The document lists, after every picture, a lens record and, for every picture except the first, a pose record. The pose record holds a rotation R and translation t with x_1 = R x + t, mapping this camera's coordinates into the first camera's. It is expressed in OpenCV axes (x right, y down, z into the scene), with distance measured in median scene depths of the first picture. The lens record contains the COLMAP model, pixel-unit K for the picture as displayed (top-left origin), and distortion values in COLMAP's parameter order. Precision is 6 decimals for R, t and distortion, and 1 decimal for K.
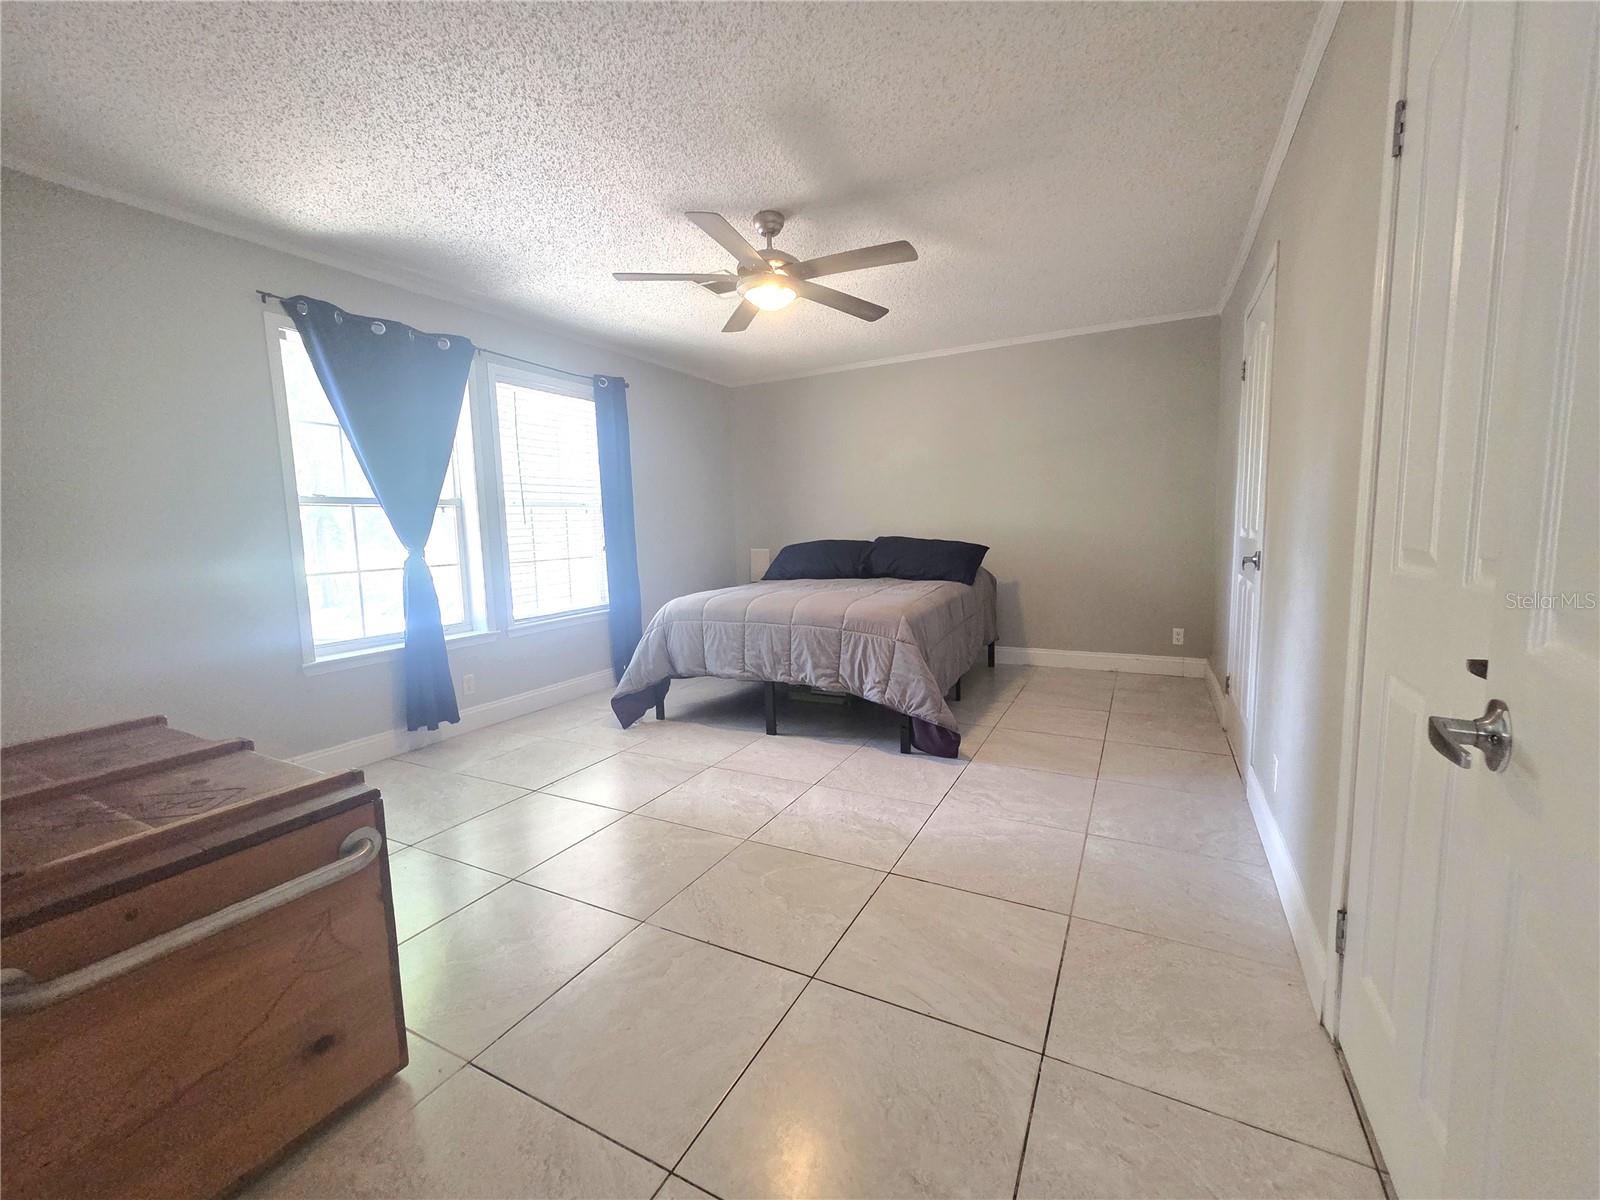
lens RADIAL K [[659.0, 0, 803.7], [0, 659.0, 599.7], [0, 0, 1]] dist [0.000706, 0.001411]
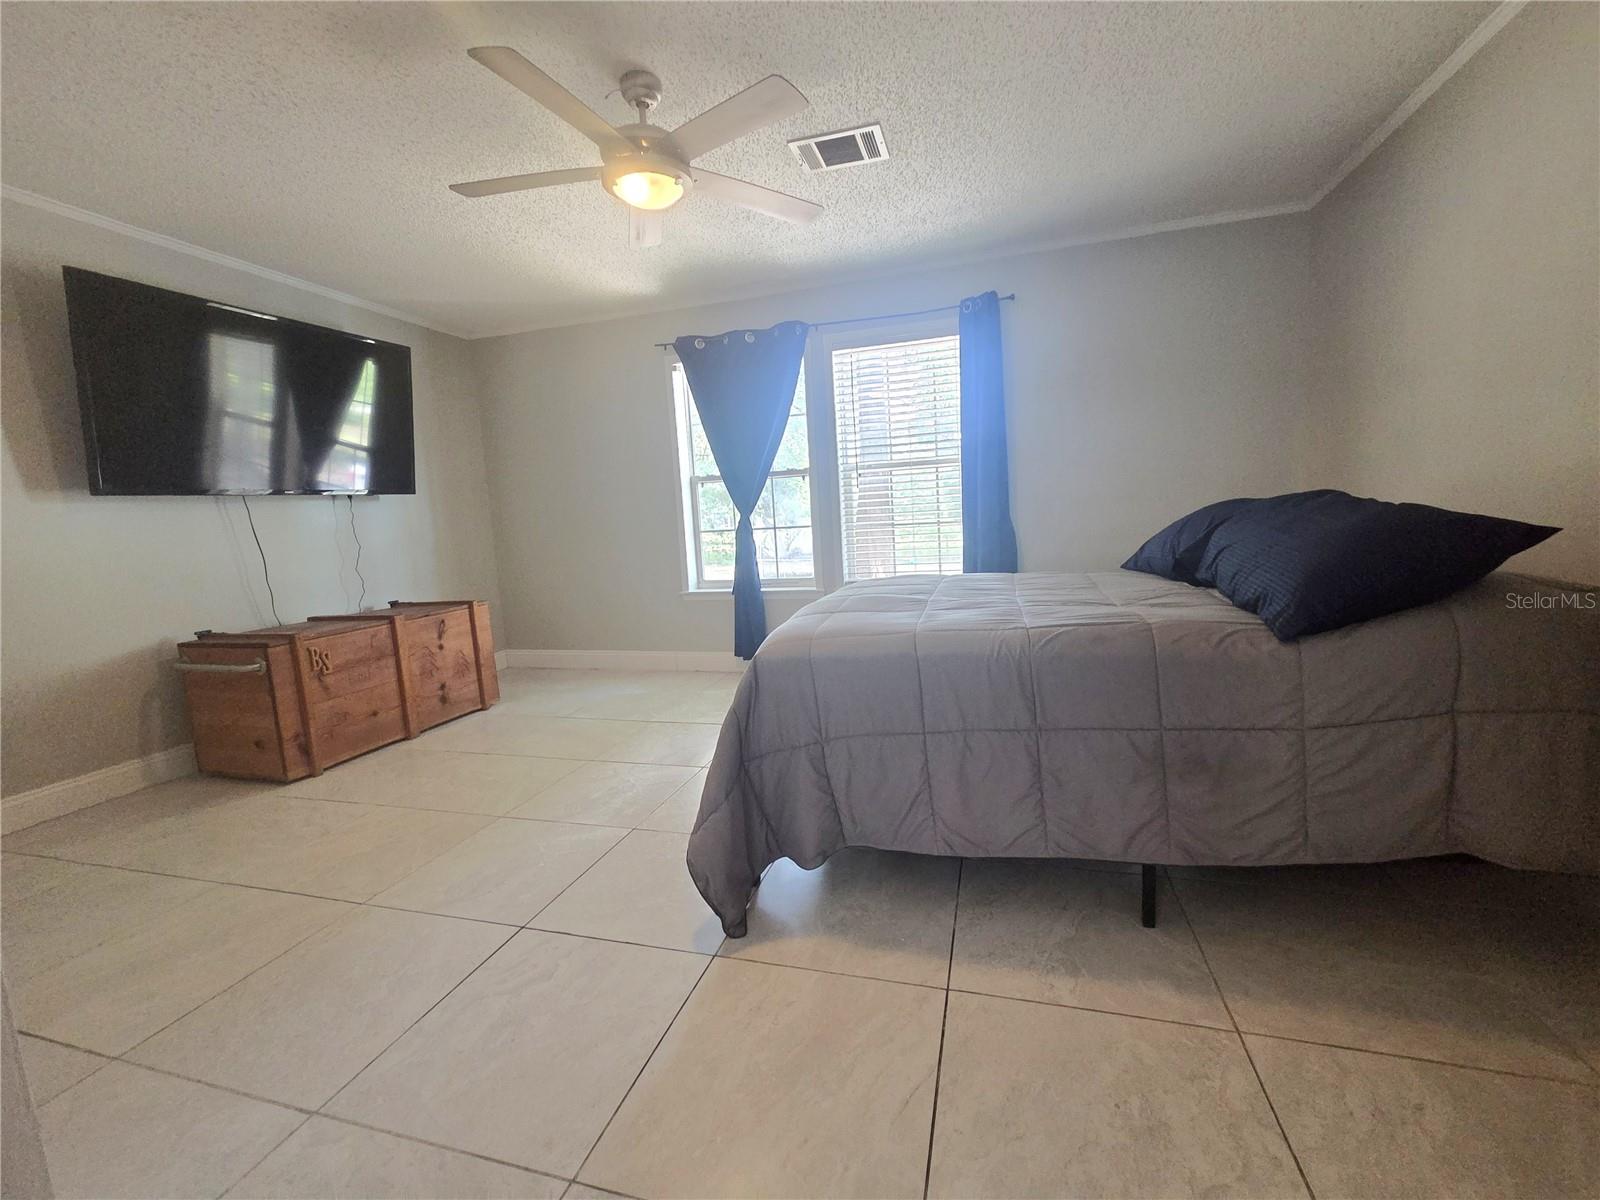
lens RADIAL K [[659.0, 0, 807.4], [0, 659.0, 595.7], [0, 0, 1]] dist [0.000706, 0.001411]
pose [[0.191796, 0.130726, -0.972690, 0.667997], [-0.064737, 0.990616, 0.120371, -0.084066], [0.979297, 0.039883, 0.198459, 0.892235]]
